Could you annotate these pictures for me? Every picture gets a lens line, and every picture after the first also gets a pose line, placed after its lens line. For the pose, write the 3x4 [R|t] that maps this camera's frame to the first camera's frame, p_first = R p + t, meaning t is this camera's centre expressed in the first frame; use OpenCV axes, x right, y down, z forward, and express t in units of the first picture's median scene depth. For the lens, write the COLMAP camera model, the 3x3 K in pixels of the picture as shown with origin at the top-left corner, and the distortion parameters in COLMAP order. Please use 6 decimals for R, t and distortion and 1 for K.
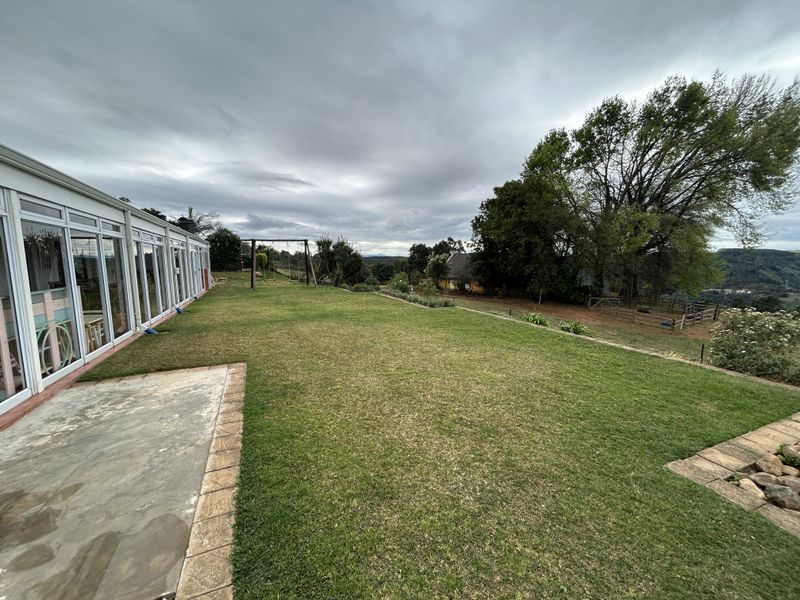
lens RADIAL K [[321.9, 0, 397.8], [0, 321.9, 297.6], [0, 0, 1]] dist [0.000095, -0.000361]
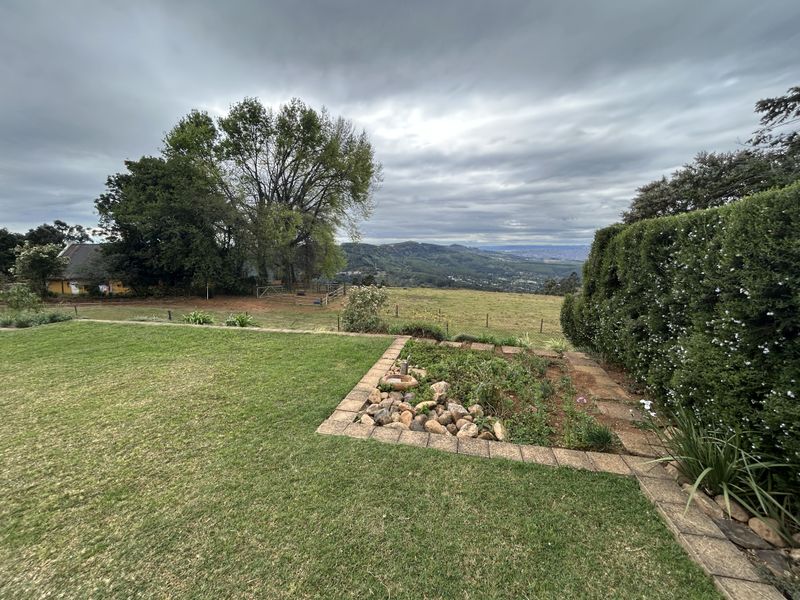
lens RADIAL K [[321.9, 0, 399.4], [0, 321.9, 298.2], [0, 0, 1]] dist [0.000095, -0.000361]
pose [[0.578845, -0.123980, 0.805958, 0.031218], [0.102353, 0.991604, 0.079027, -0.001355], [-0.808989, 0.036748, 0.586674, 0.016352]]
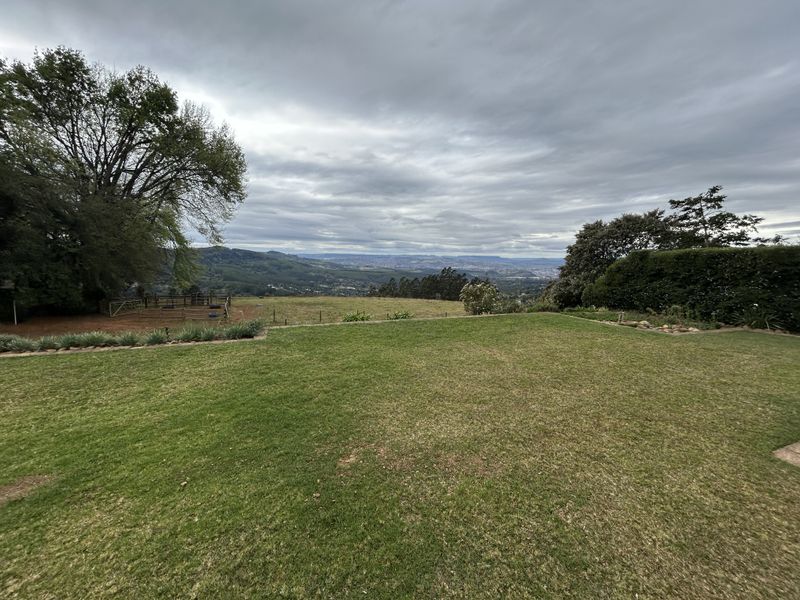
lens RADIAL K [[321.9, 0, 393.6], [0, 321.9, 302.8], [0, 0, 1]] dist [0.000095, -0.000361]
pose [[0.075610, -0.135962, 0.987825, -0.370966], [0.106659, 0.986080, 0.127558, -0.071073], [-0.991417, 0.095716, 0.089059, 0.595627]]
